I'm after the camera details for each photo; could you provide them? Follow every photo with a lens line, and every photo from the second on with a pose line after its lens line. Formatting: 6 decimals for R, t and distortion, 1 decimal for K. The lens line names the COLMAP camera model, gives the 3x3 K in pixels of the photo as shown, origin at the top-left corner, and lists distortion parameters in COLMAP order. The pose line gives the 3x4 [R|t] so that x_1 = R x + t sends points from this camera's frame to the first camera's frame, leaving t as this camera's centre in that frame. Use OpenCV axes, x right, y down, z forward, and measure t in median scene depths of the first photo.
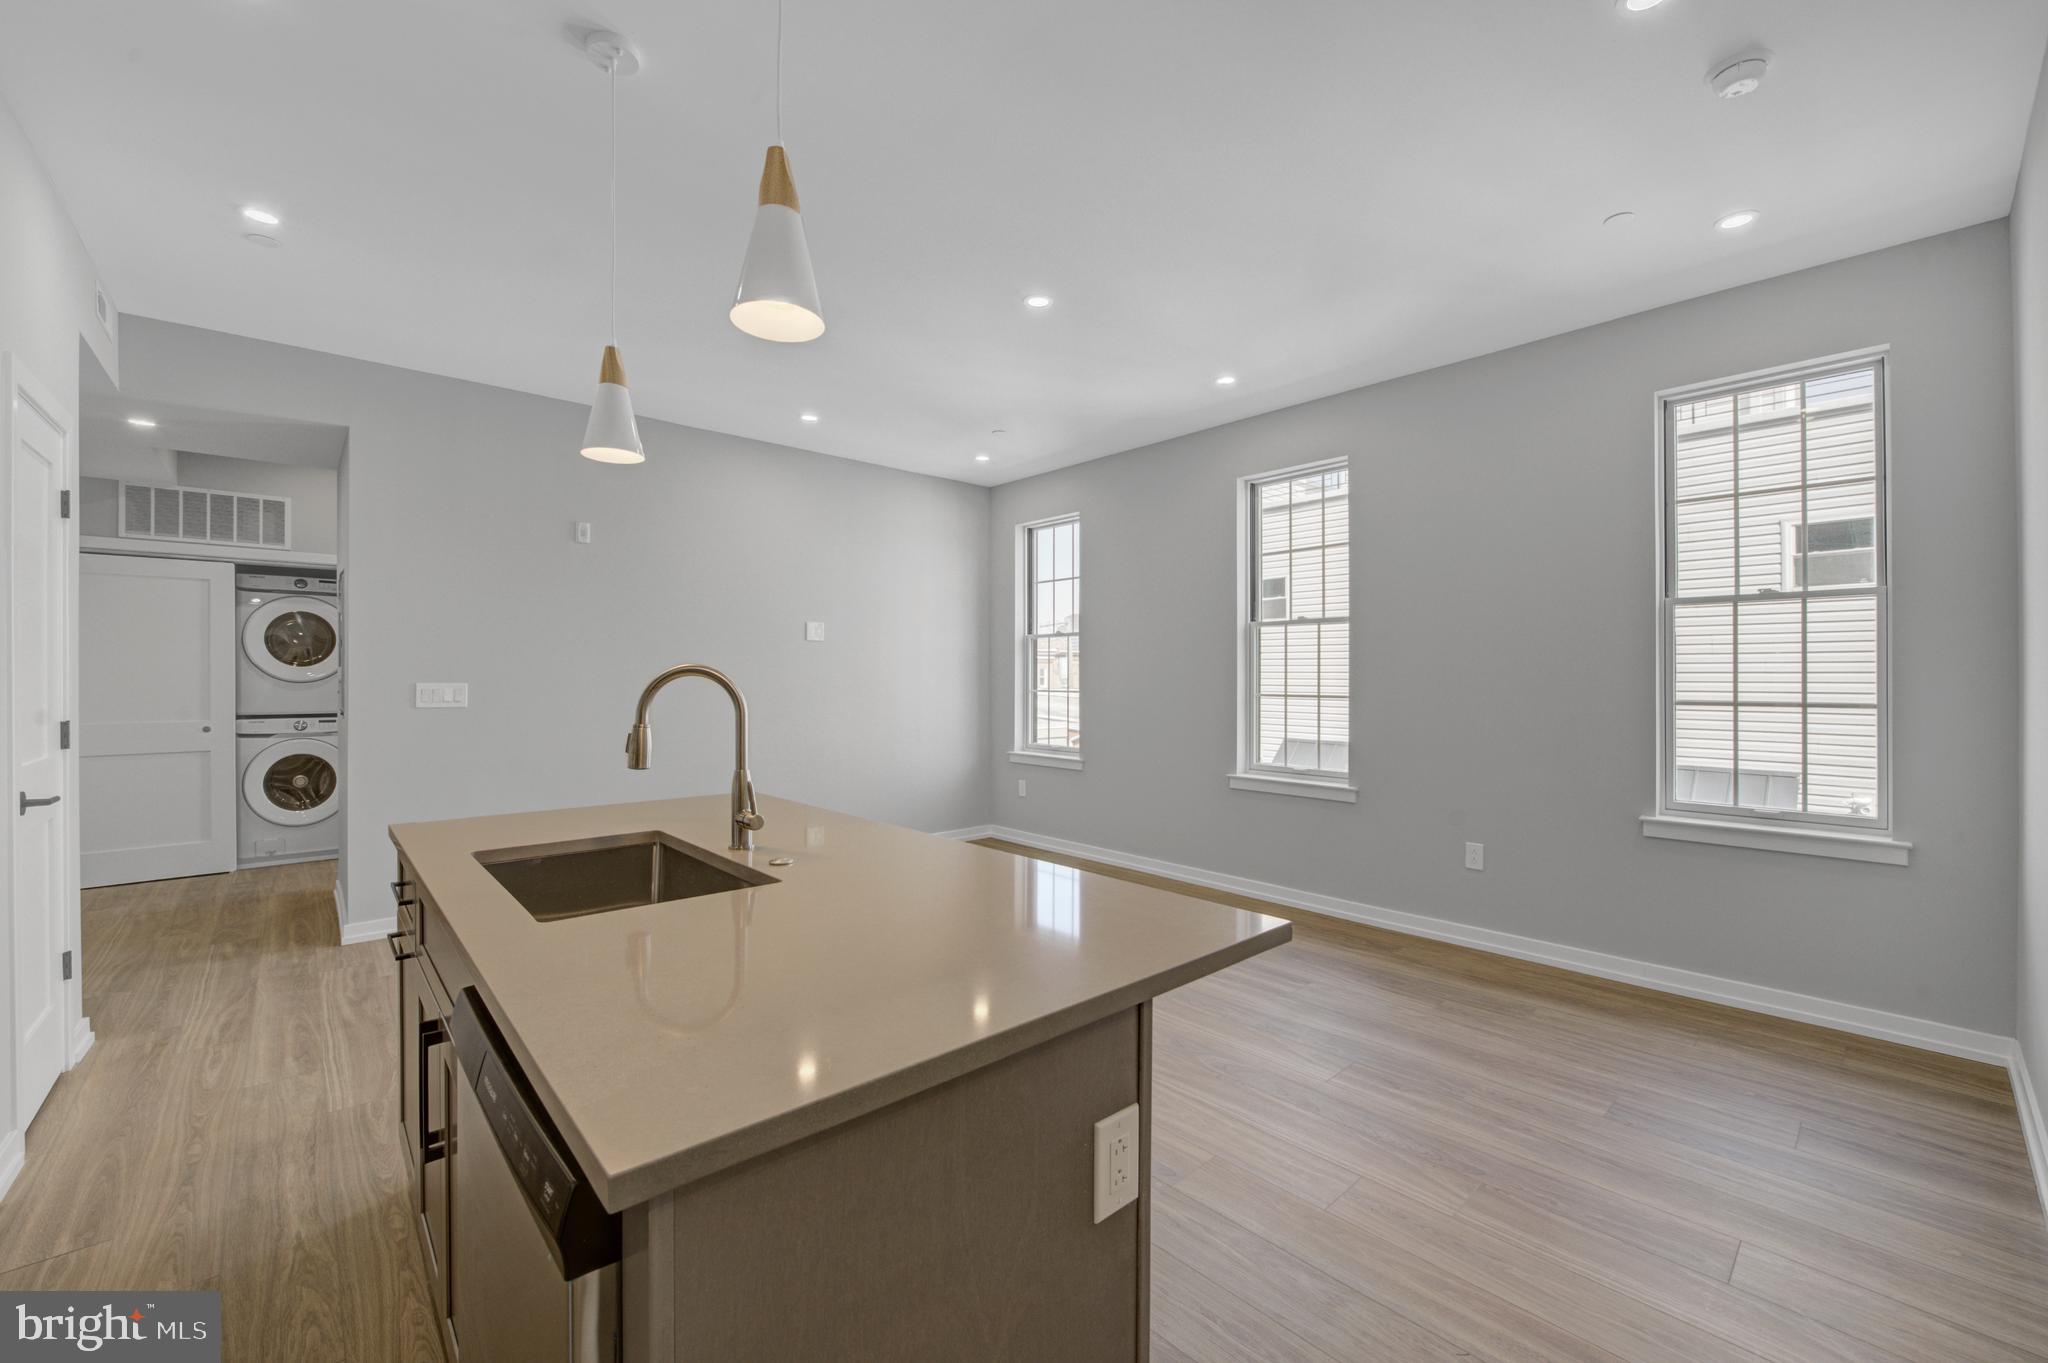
lens RADIAL K [[833.9, 0, 965.9], [0, 833.9, 684.2], [0, 0, 1]] dist [0.018286, -0.000203]
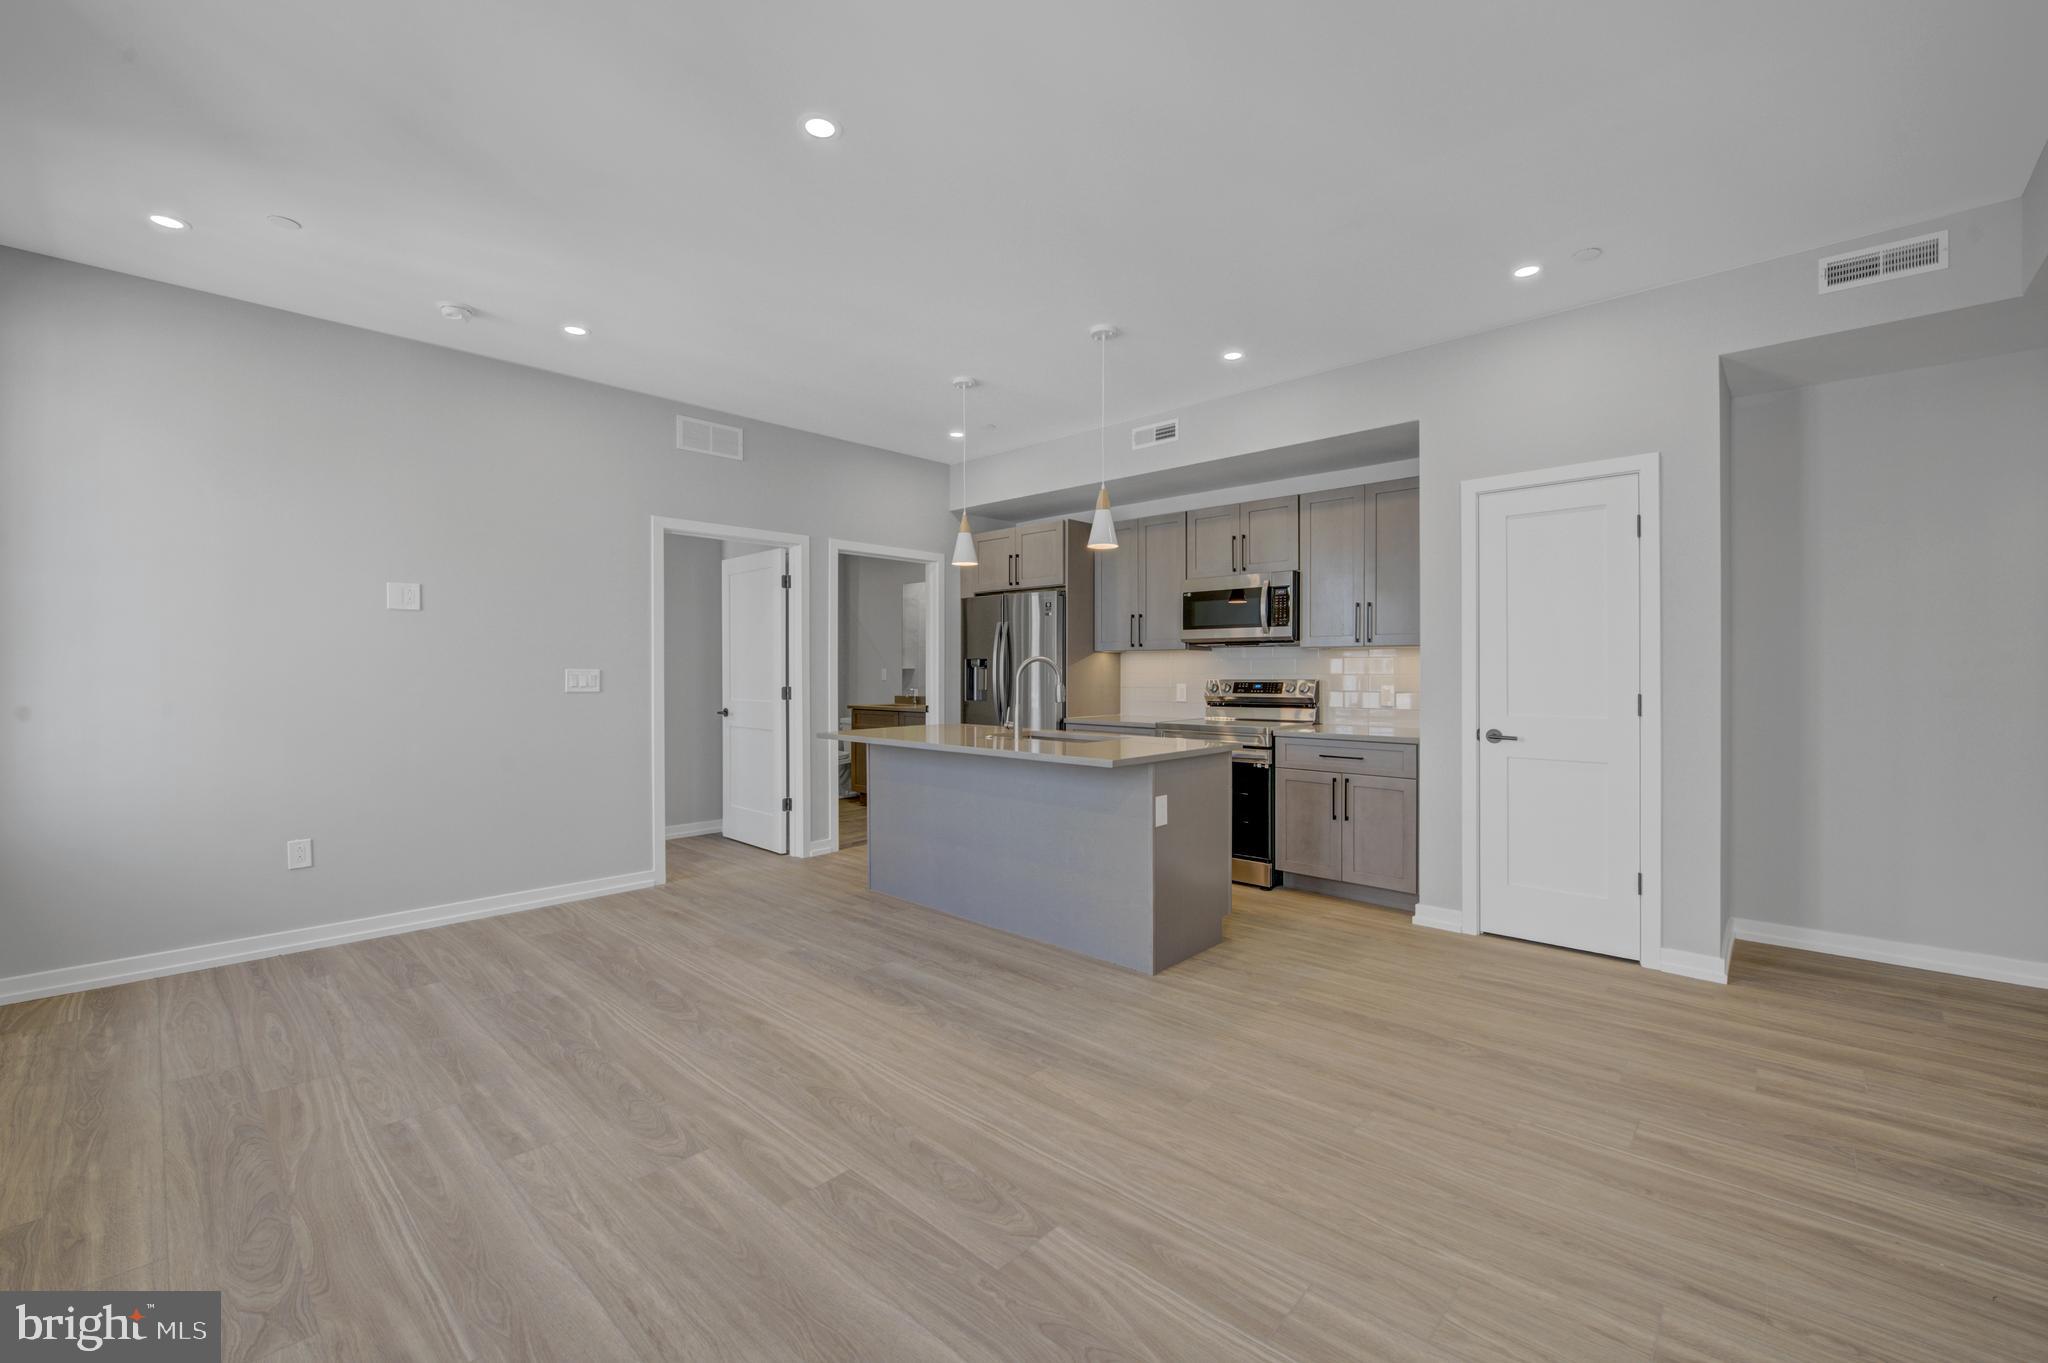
lens RADIAL K [[824.9, 0, 1030.0], [0, 824.9, 673.8], [0, 0, 1]] dist [-0.014798, -0.000341]
pose [[-0.986777, -0.001171, -0.162080, 0.034833], [-0.001968, 0.999987, 0.004754, 0.012850], [0.162072, 0.005010, -0.986766, 1.940004]]
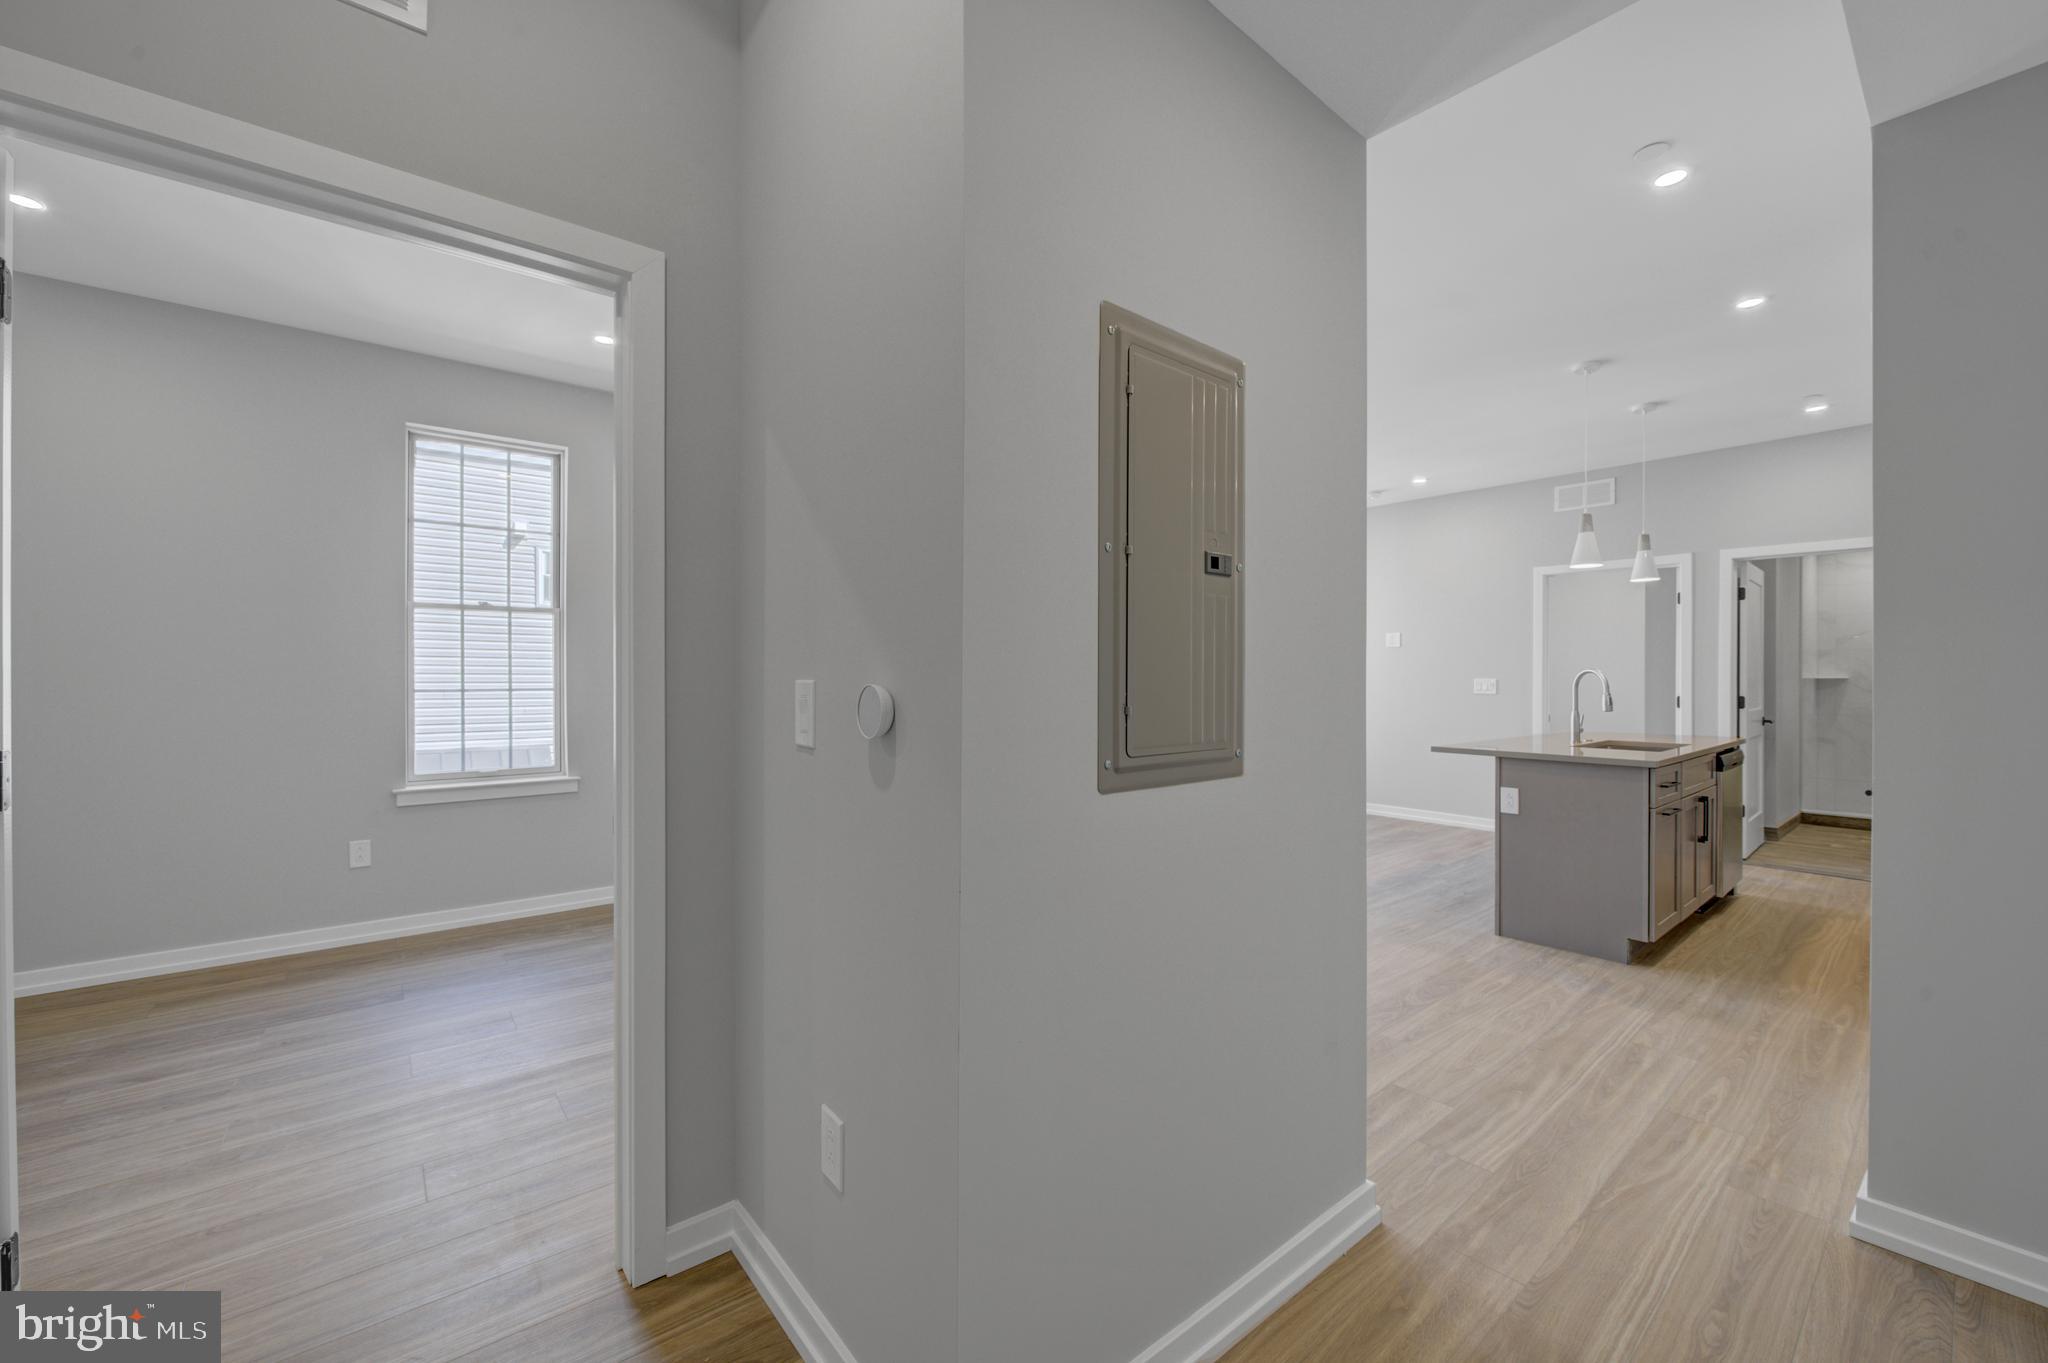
lens RADIAL K [[841.2, 0, 1034.4], [0, 841.2, 667.6], [0, 0, 1]] dist [-0.008116, 0.000183]
pose [[-0.043220, 0.000845, 0.999065, -1.662932], [-0.006222, 0.999980, -0.001115, -0.003534], [-0.999046, -0.006264, -0.043213, 1.680789]]
